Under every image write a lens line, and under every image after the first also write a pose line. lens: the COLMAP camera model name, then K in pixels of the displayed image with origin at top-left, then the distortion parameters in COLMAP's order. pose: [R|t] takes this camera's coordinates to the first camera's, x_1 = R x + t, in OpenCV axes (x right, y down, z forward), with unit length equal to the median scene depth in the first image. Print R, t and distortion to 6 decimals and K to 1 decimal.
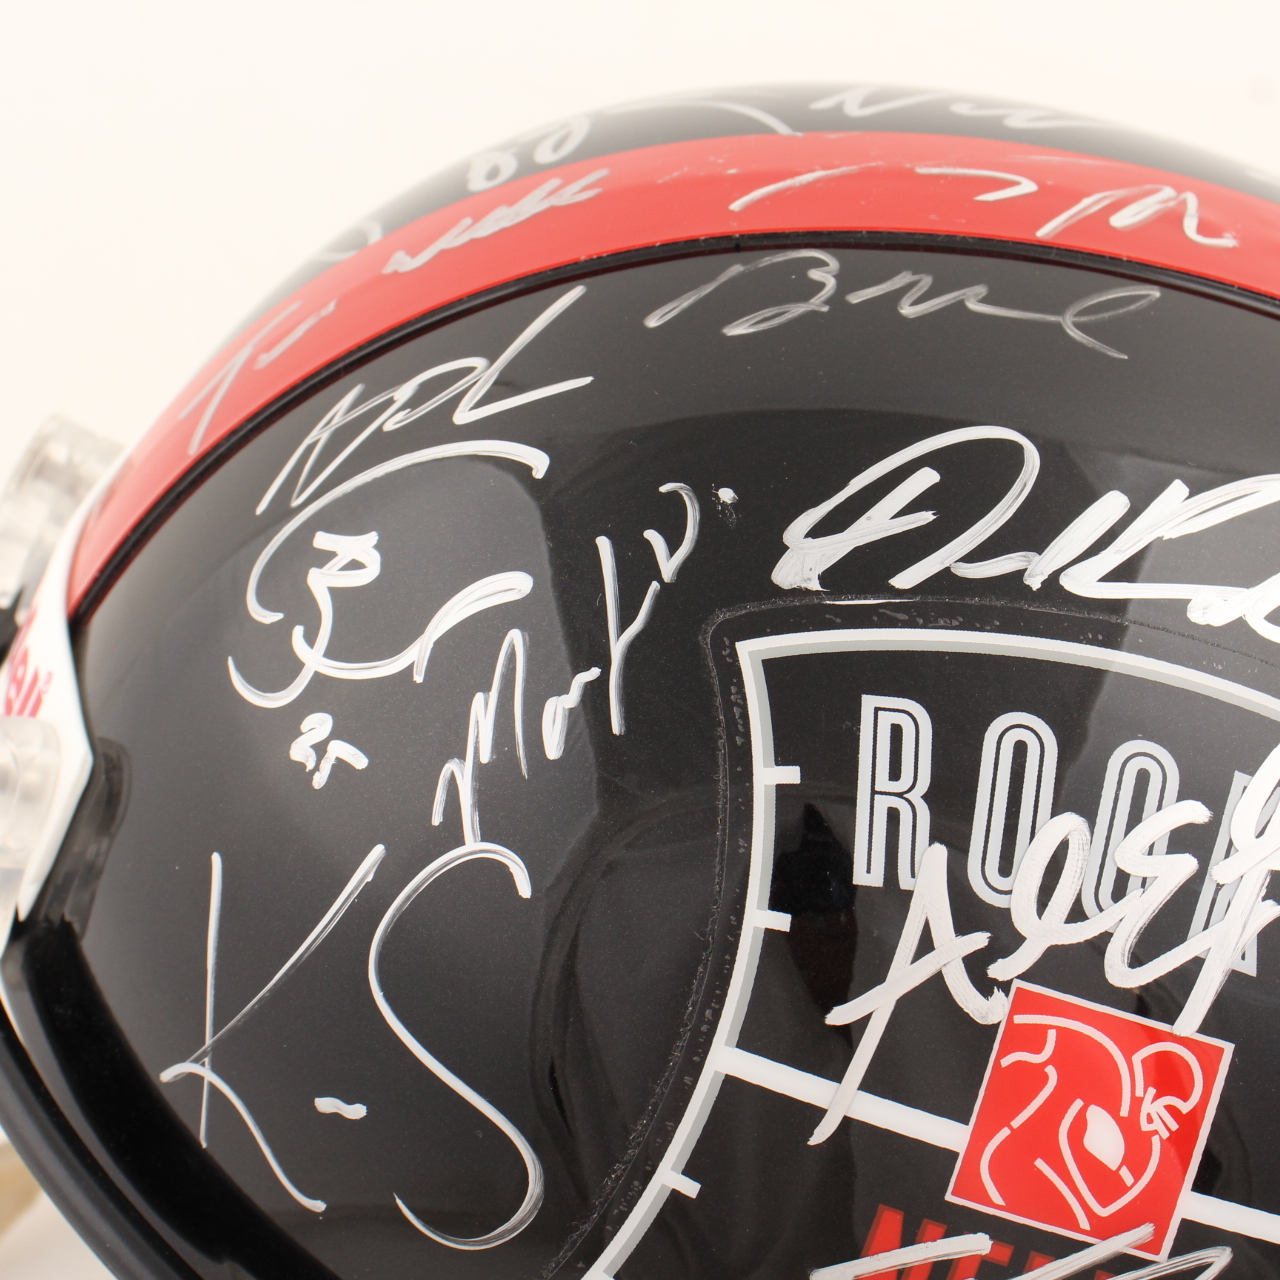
lens RADIAL K [[3659.5, 0, 640.0], [0, 3659.5, 640.0], [0, 0, 1]] dist [0.067237, 1.092375]
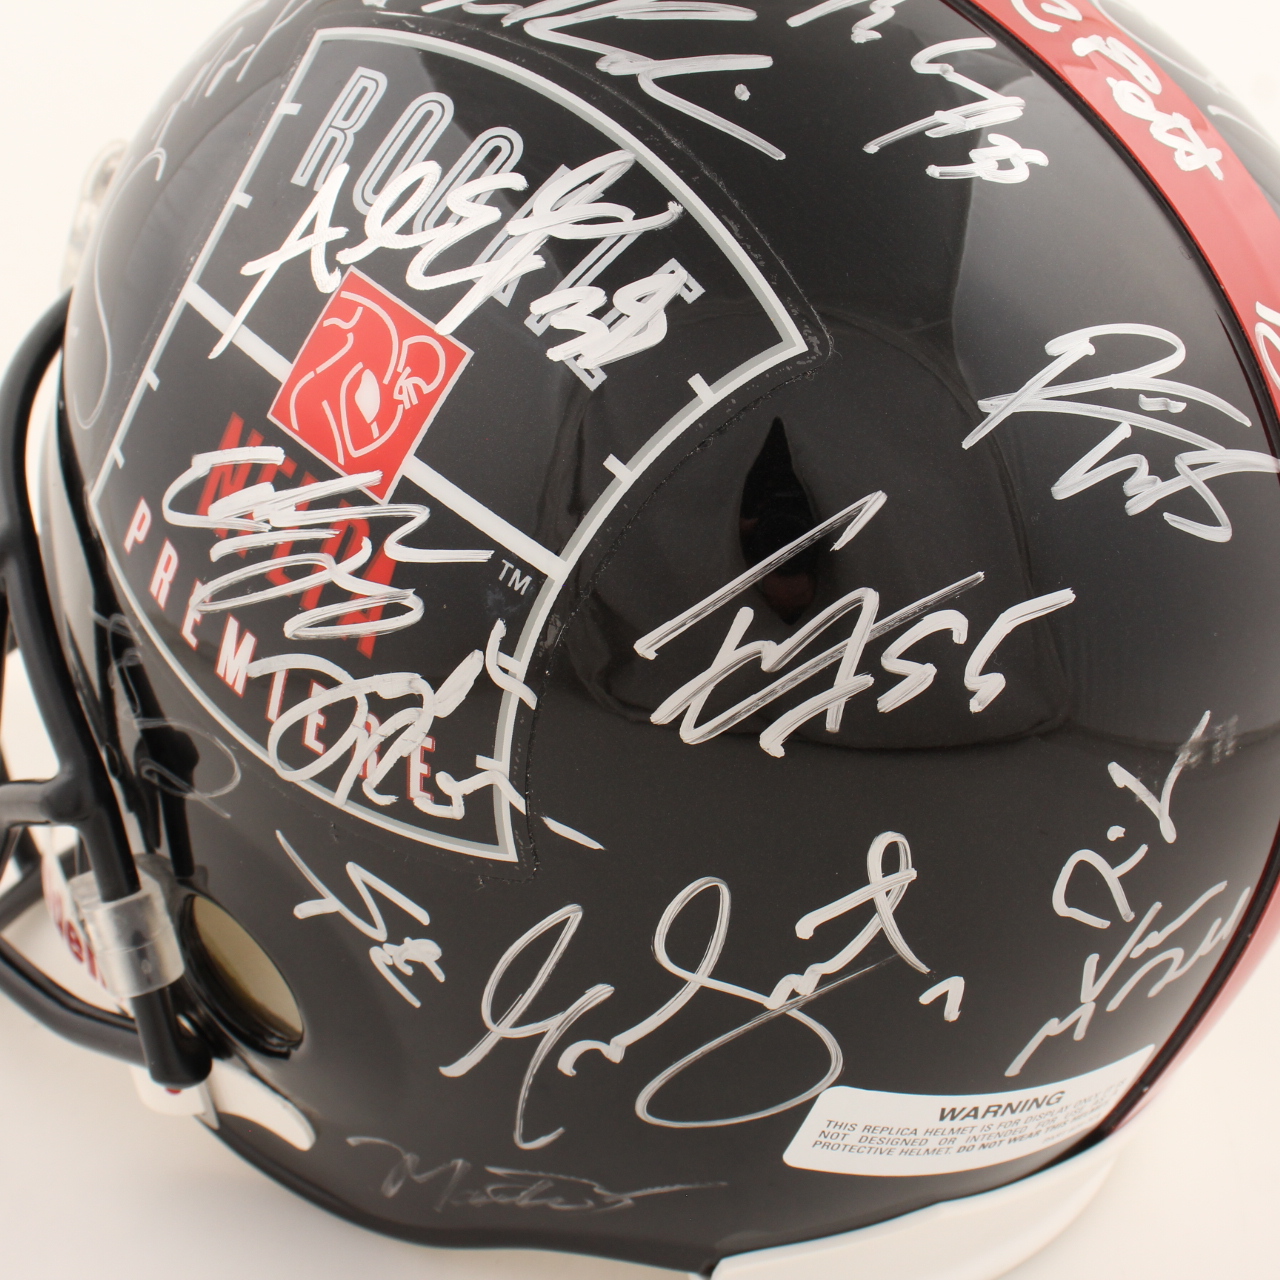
lens RADIAL K [[2386.8, 0, 640.0], [0, 2386.8, 640.0], [0, 0, 1]] dist [-0.065391, 0.024829]
pose [[0.784754, 0.248536, -0.567795, 0.703774], [-0.343369, 0.936988, -0.064433, 0.237974], [0.516003, 0.245528, 0.820644, 0.376109]]
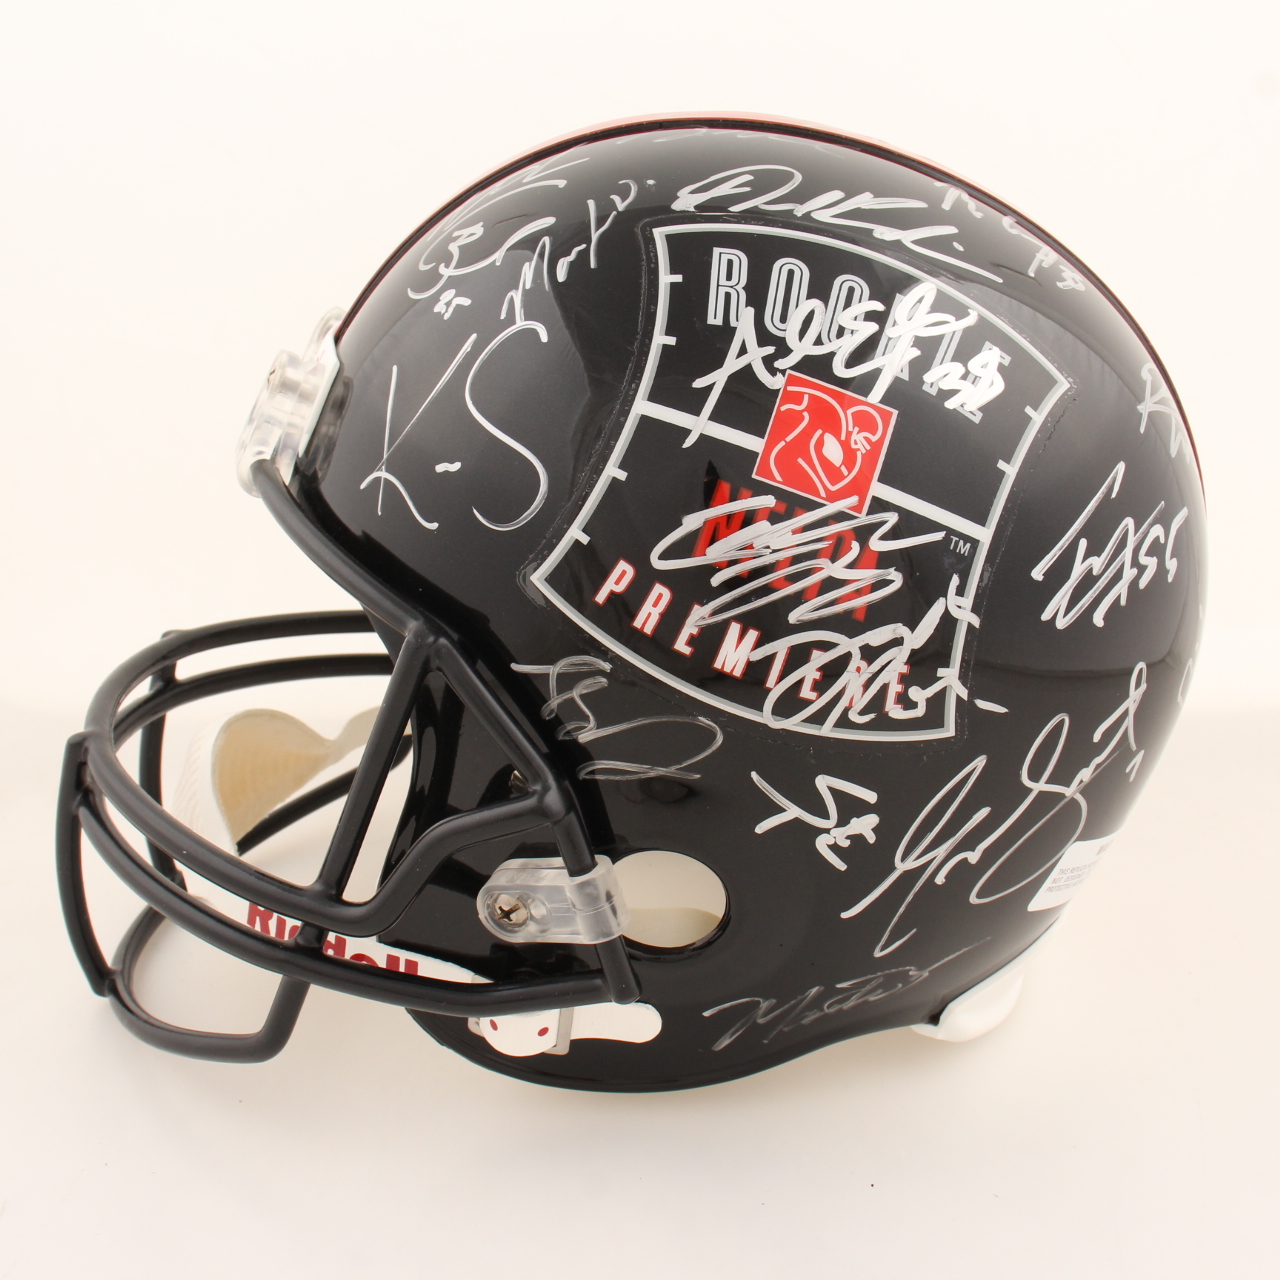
lens RADIAL K [[1767.1, 0, 640.0], [0, 1767.1, 640.0], [0, 0, 1]] dist [-0.142402, 0.047808]
pose [[0.999600, 0.024211, -0.014625, 0.039369], [-0.027270, 0.962165, -0.271100, 0.491748], [0.007508, 0.271390, 0.962440, 0.119093]]
